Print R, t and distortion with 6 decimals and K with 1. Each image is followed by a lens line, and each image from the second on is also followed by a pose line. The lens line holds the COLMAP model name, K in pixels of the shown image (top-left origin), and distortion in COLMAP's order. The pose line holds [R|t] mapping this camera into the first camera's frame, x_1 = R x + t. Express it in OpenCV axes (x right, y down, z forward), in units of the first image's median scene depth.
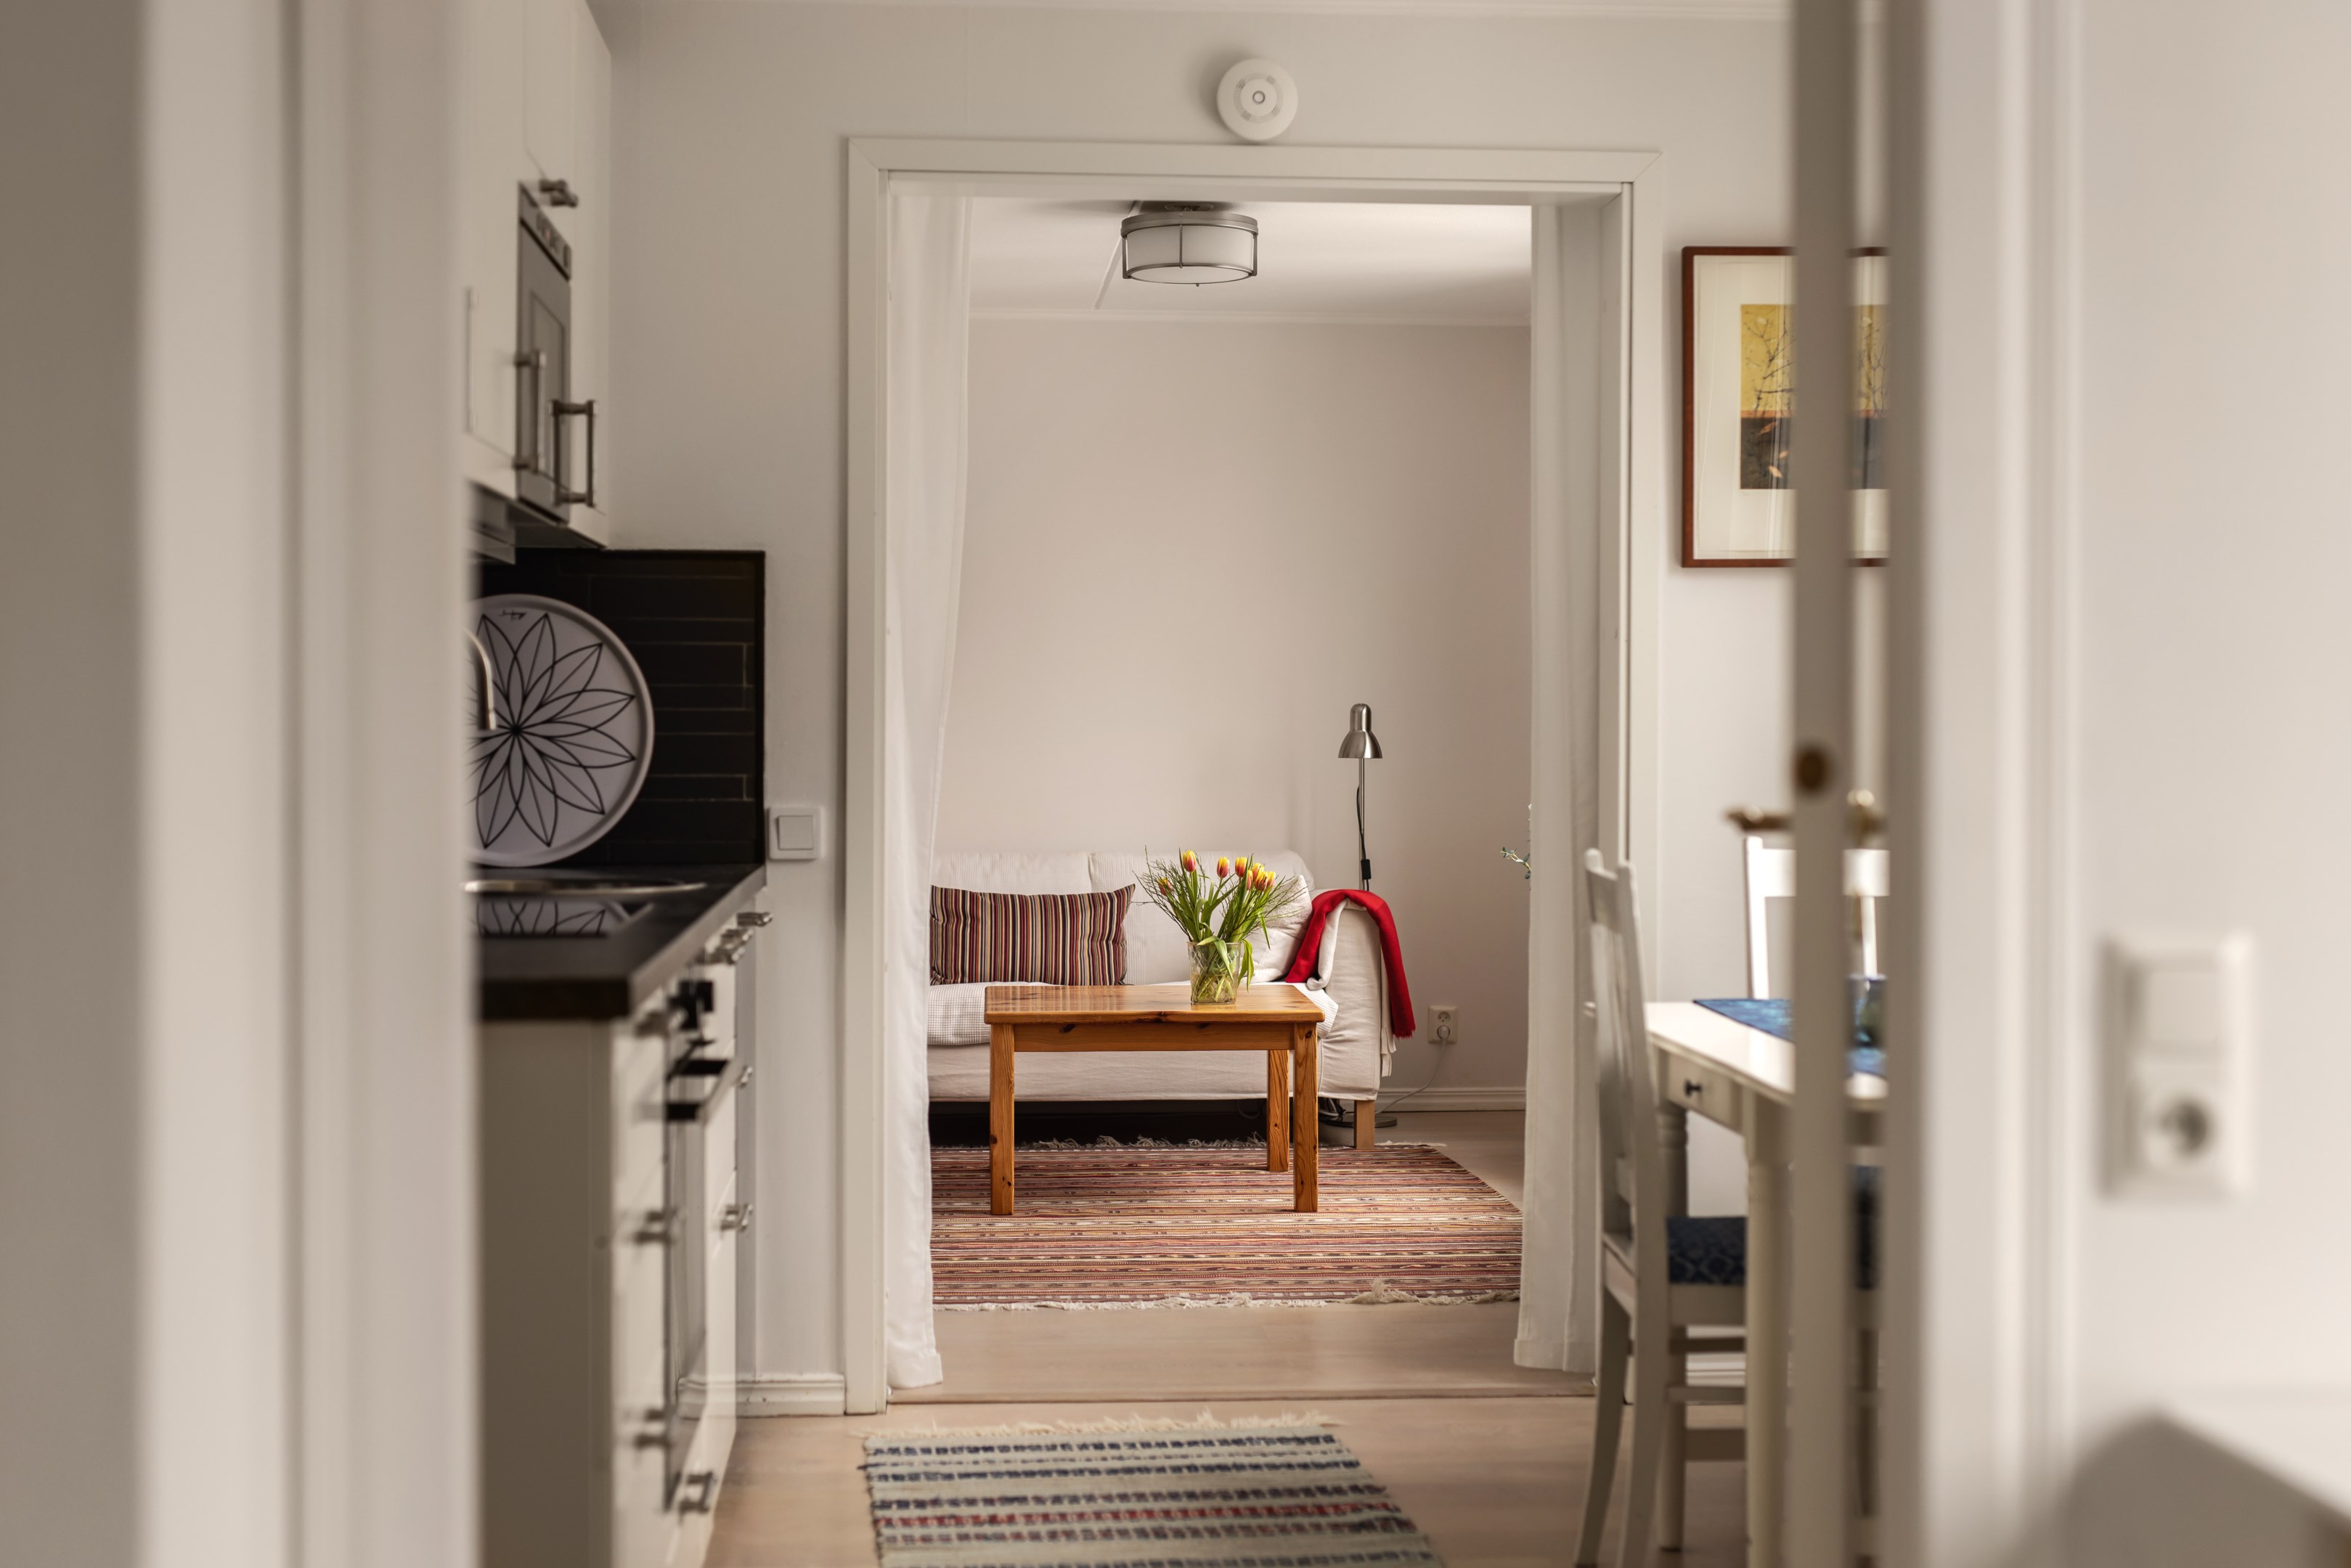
lens RADIAL K [[3291.0, 0, 1230.9], [0, 3291.0, 779.8], [0, 0, 1]] dist [-0.003435, -0.004143]
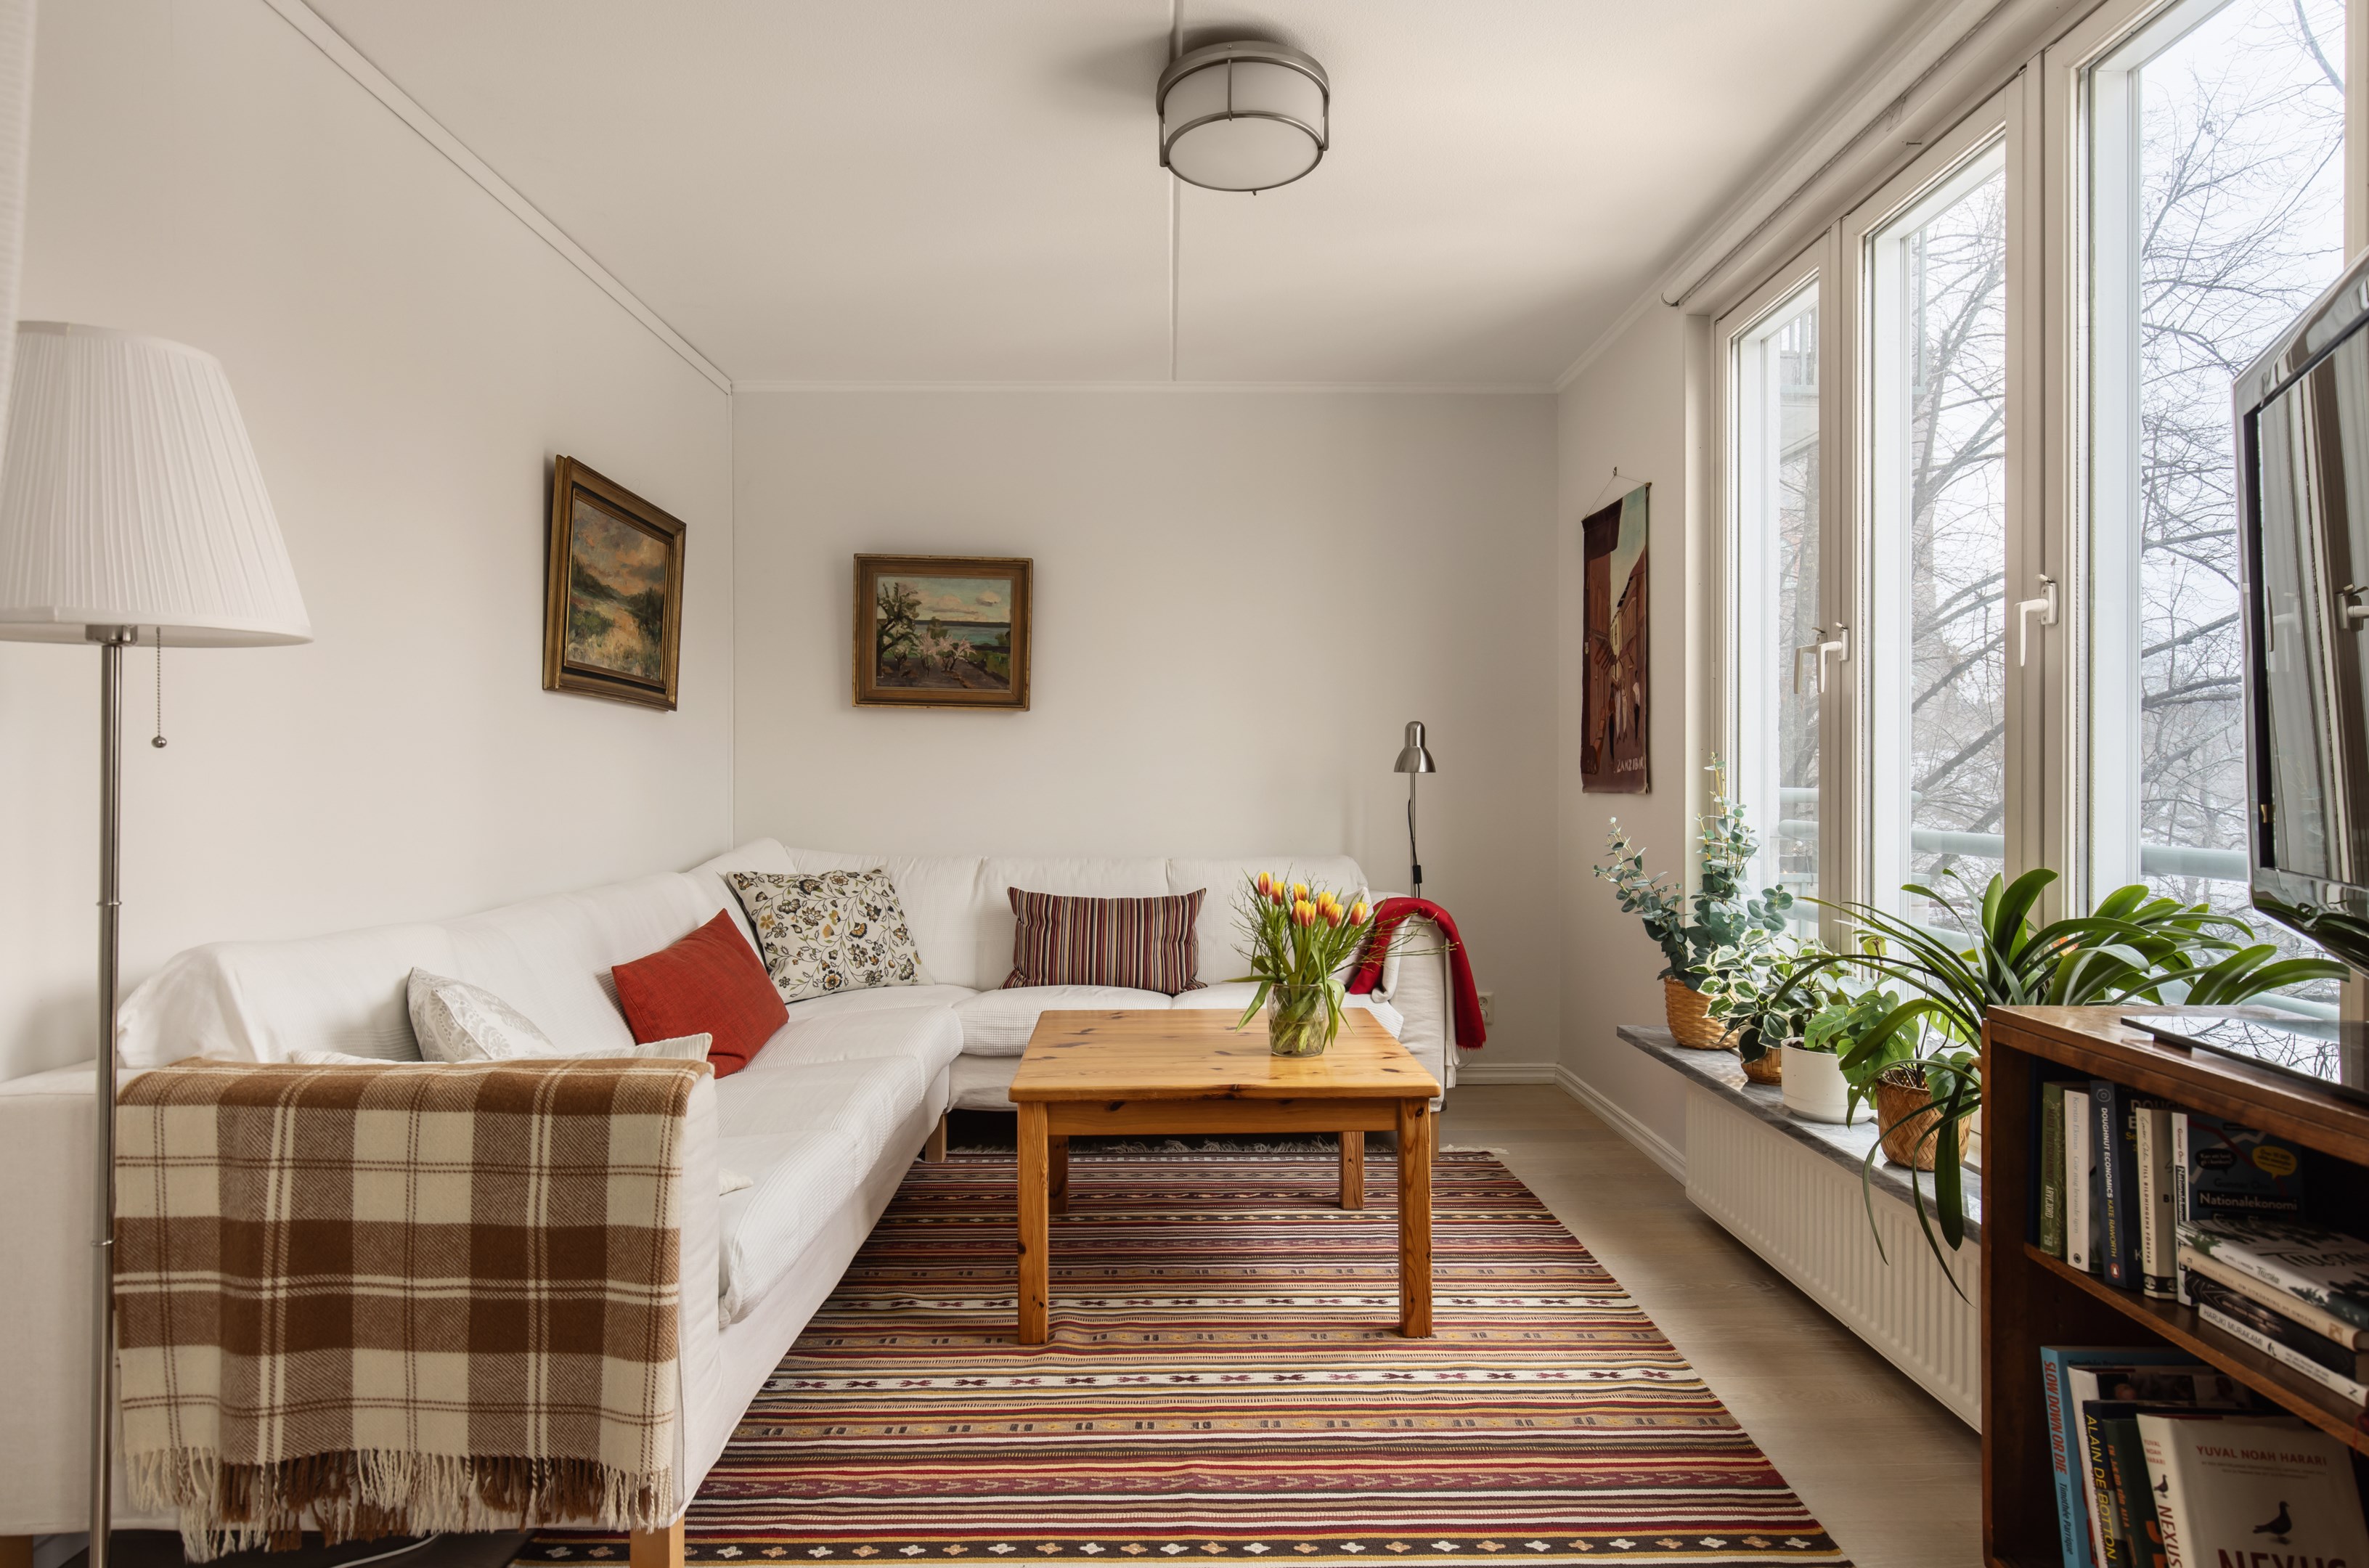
lens RADIAL K [[1291.4, 0, 1184.5], [0, 1291.4, 784.0], [0, 0, 1]] dist [0.001261, -0.001120]
pose [[0.996797, -0.003077, -0.079920, -0.002262], [0.002307, 0.999950, -0.009722, 0.001487], [0.079946, 0.009507, 0.996754, 0.698833]]
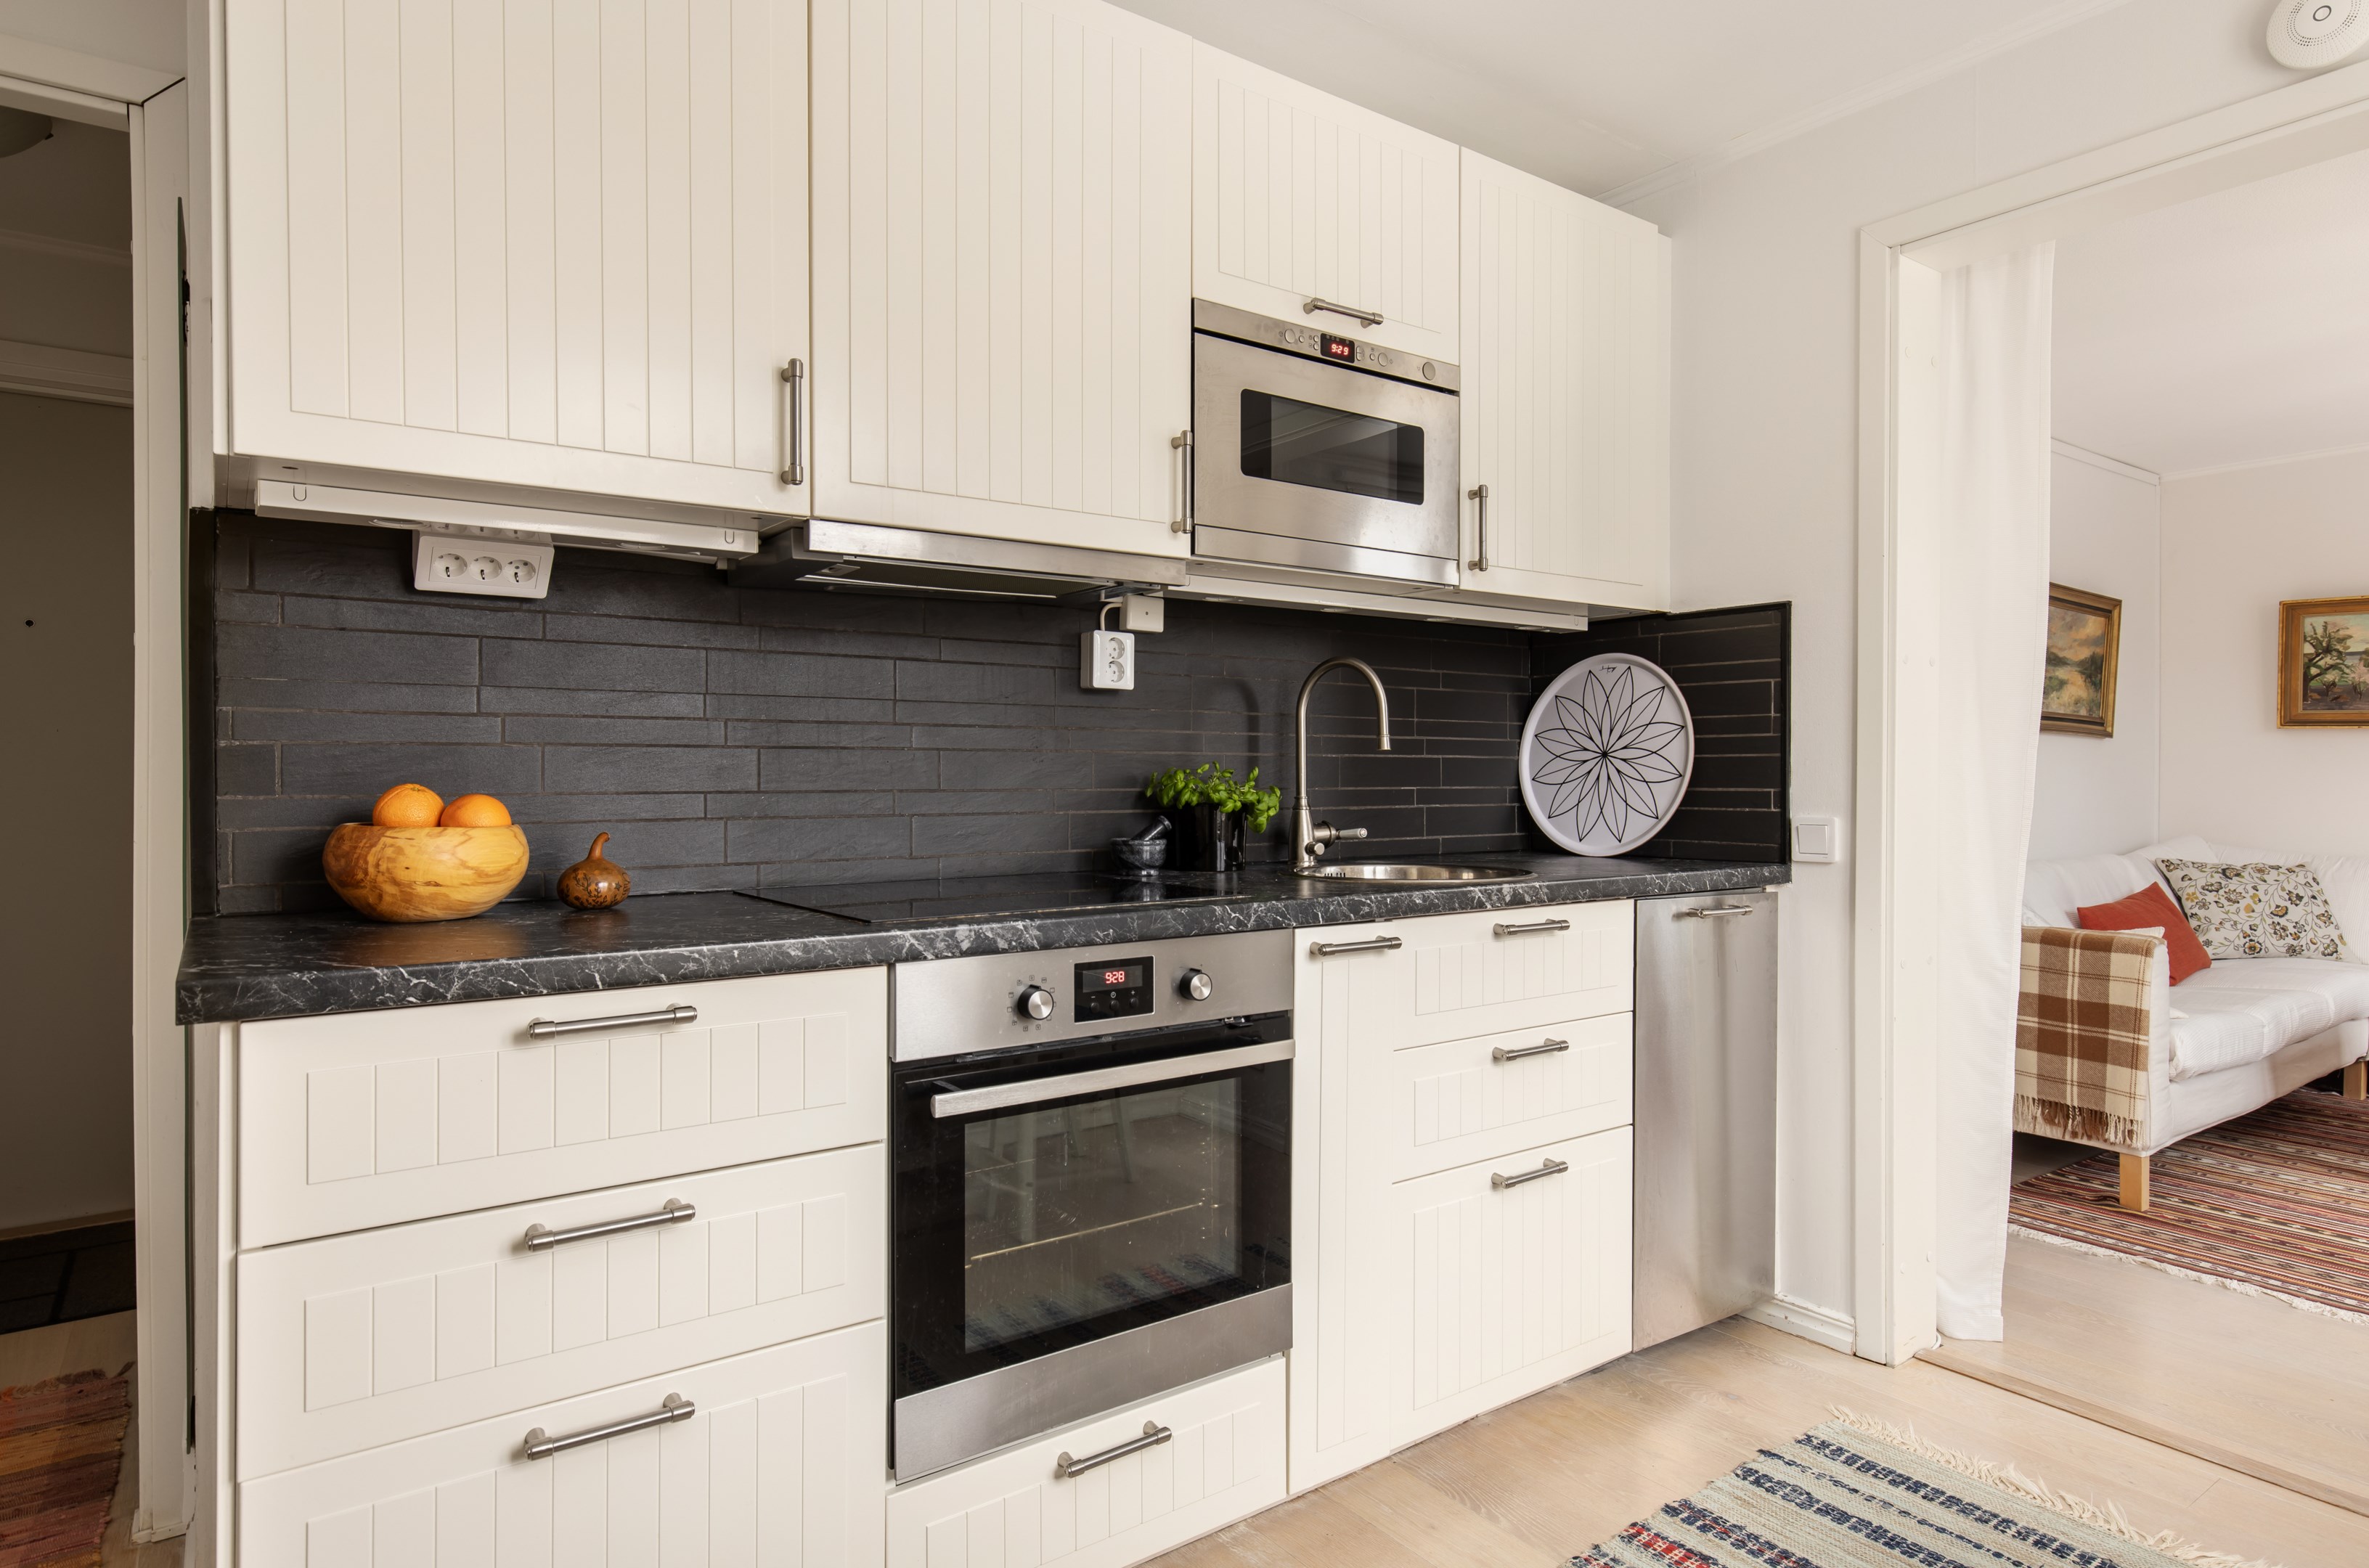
lens RADIAL K [[1322.2, 0, 1187.1], [0, 1322.2, 779.2], [0, 0, 1]] dist [0.003261, 0.000807]
pose [[0.511619, 0.001768, -0.859211, 0.111992], [-0.013517, 0.999891, -0.005991, 0.000387], [0.859106, 0.014679, 0.511587, 0.406005]]
